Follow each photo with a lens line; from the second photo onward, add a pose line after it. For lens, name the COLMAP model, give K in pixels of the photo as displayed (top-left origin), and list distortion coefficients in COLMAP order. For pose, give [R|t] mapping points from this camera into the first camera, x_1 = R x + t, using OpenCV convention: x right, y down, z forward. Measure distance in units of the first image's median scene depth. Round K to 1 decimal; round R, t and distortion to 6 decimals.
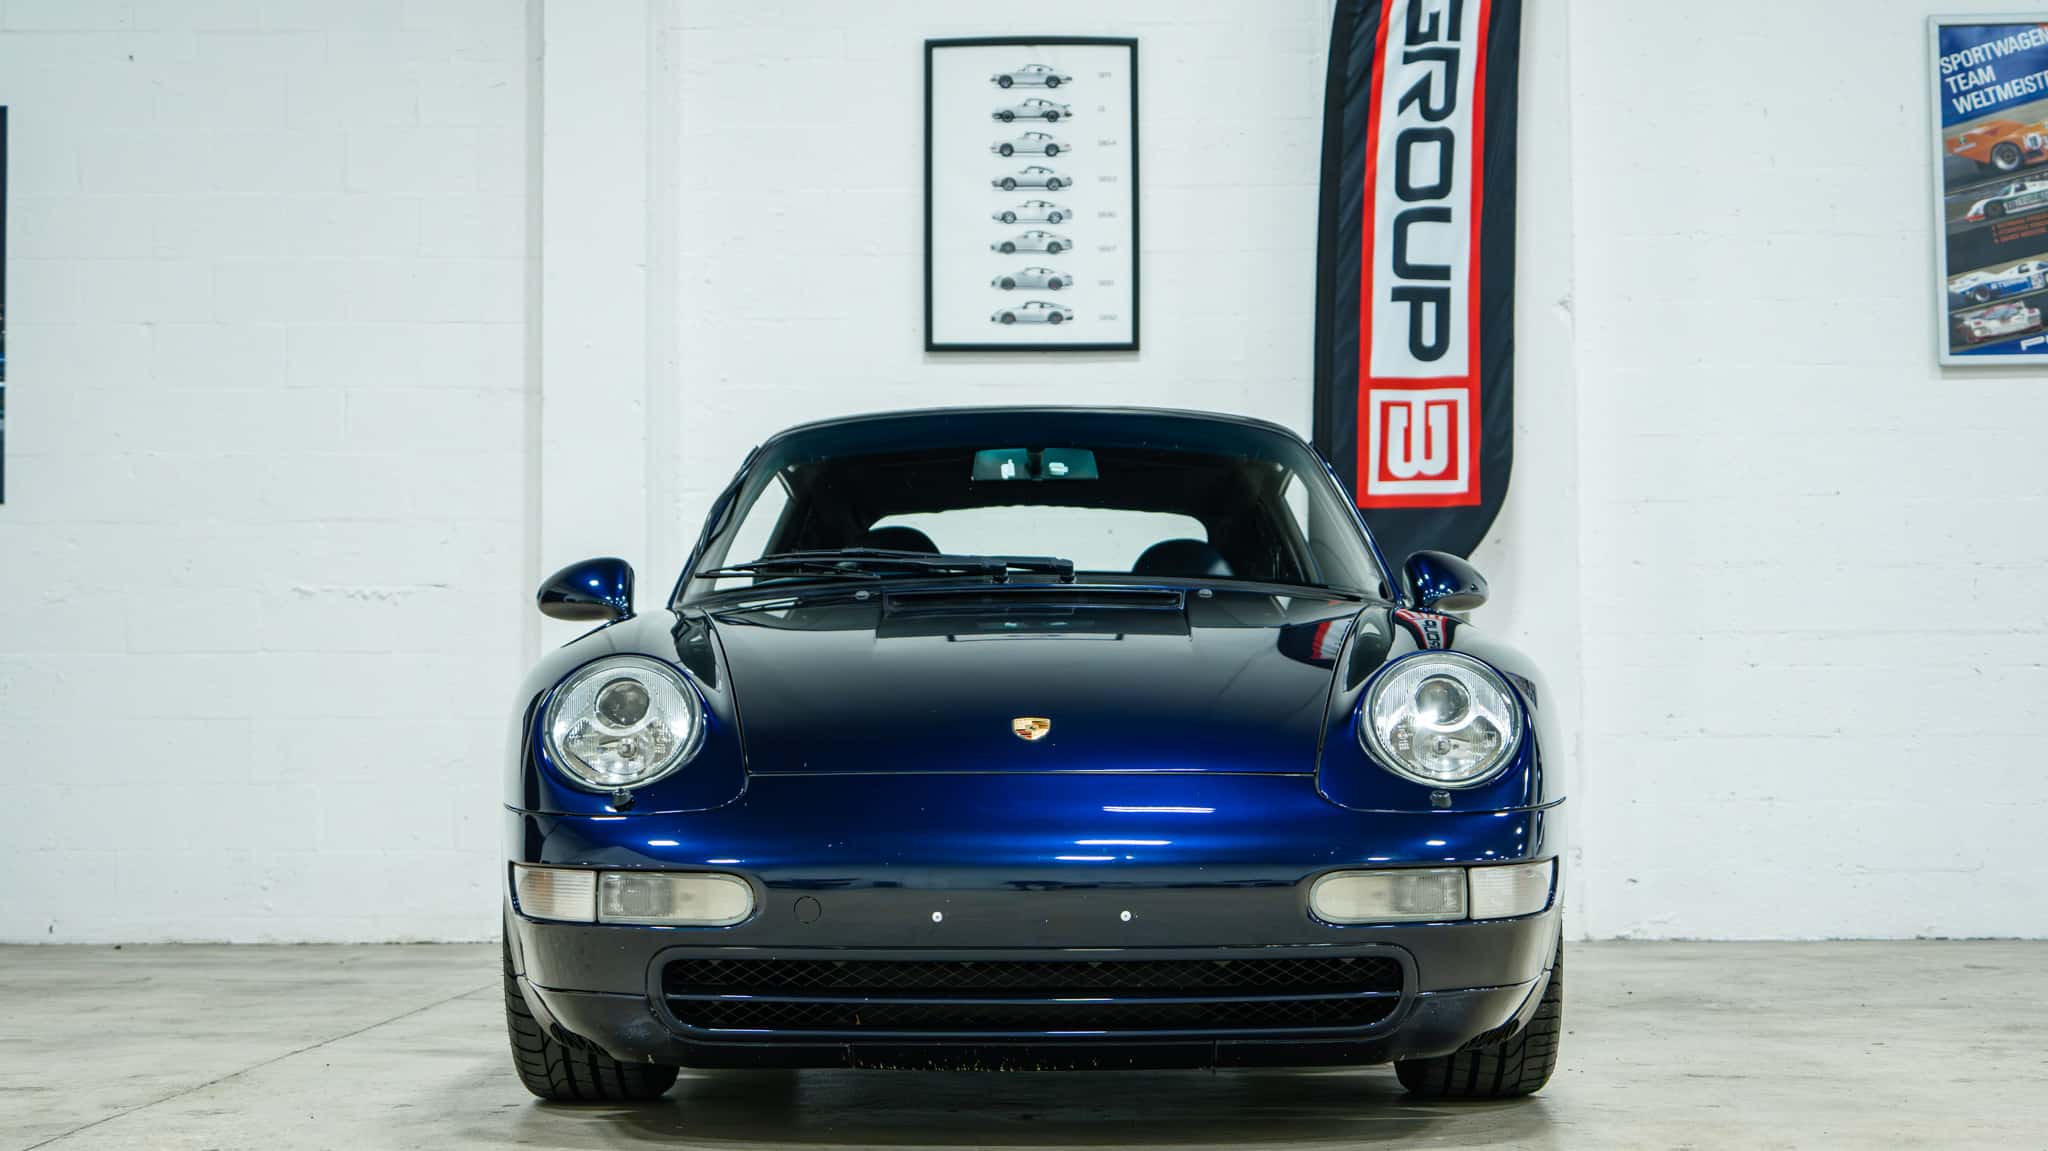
lens RADIAL K [[3043.0, 0, 1052.8], [0, 3043.0, 577.9], [0, 0, 1]] dist [-0.012597, -0.029232]
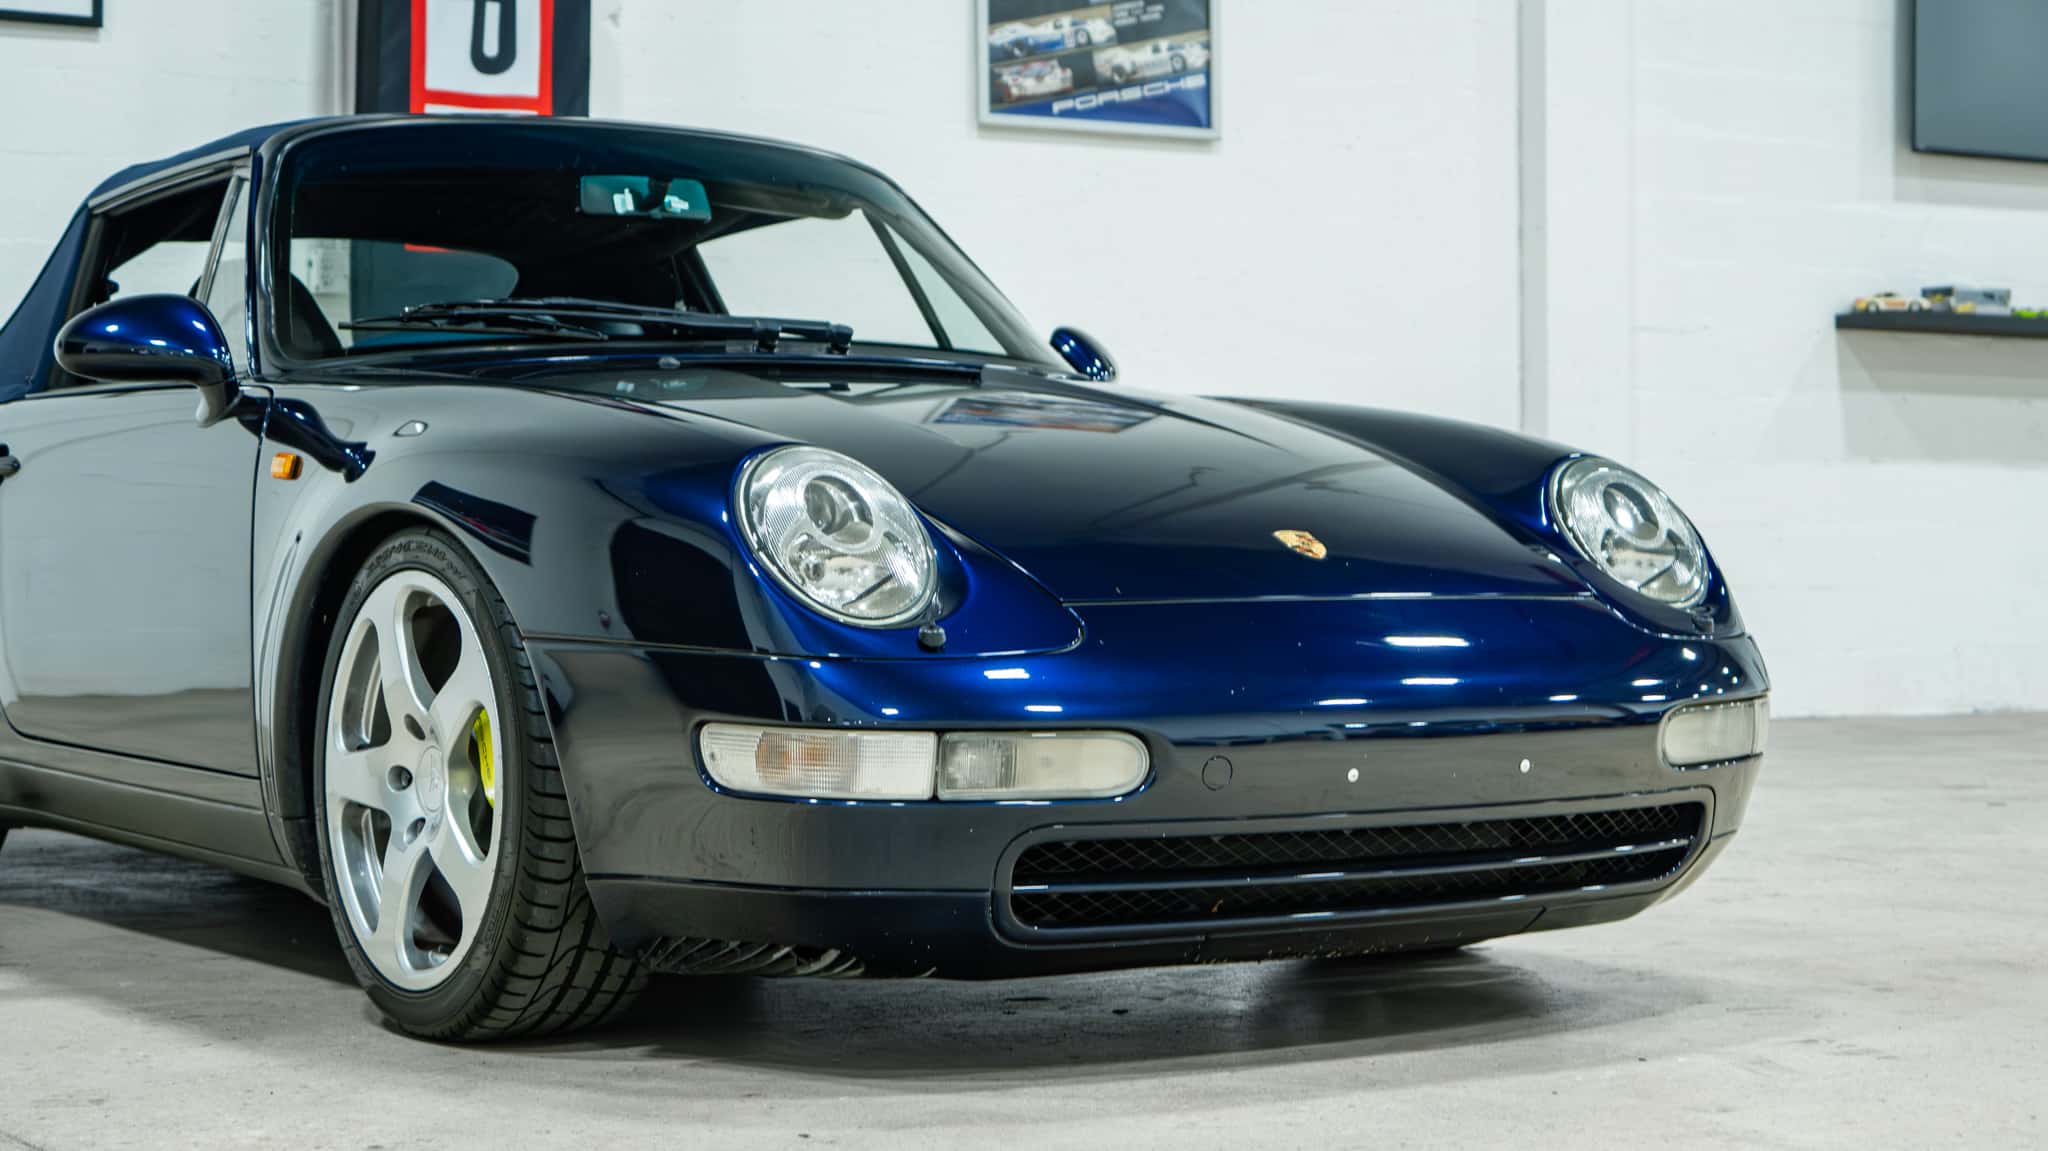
lens RADIAL K [[3487.6, 0, 1239.1], [0, 3487.6, 525.7], [0, 0, 1]] dist [0.011910, 0.009786]
pose [[0.799148, 0.003582, 0.601124, -0.282088], [-0.037361, 0.998345, 0.043718, 0.001611], [-0.599972, -0.057396, 0.797959, 0.119341]]
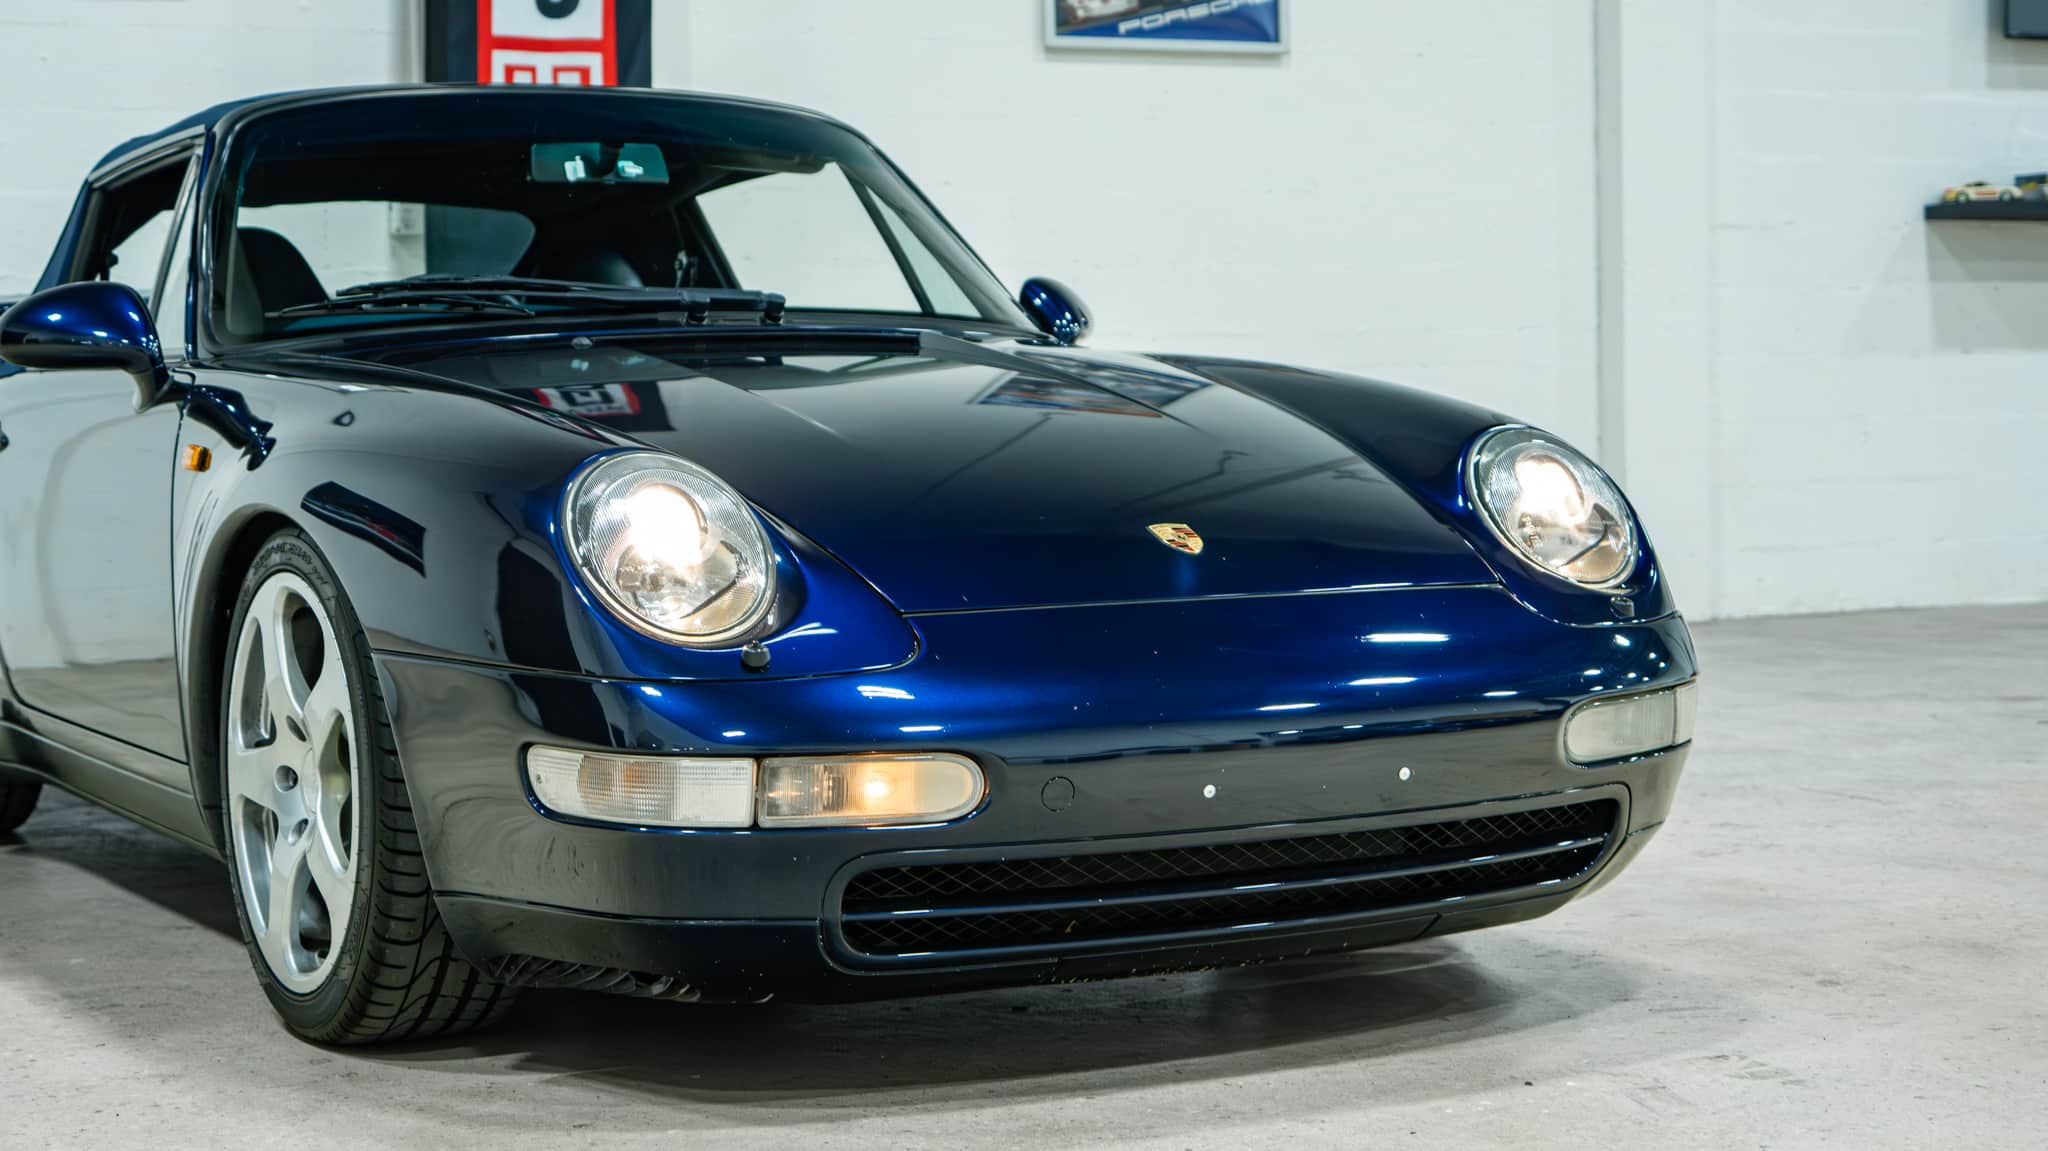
lens RADIAL K [[3243.2, 0, 1024.0], [0, 3243.2, 575.5], [0, 0, 1]] dist [0.009837, -0.016645]
pose [[0.867541, -0.039491, 0.495796, -0.219690], [-0.014941, 0.994324, 0.105343, -0.014013], [-0.497142, -0.098797, 0.862026, 0.137479]]
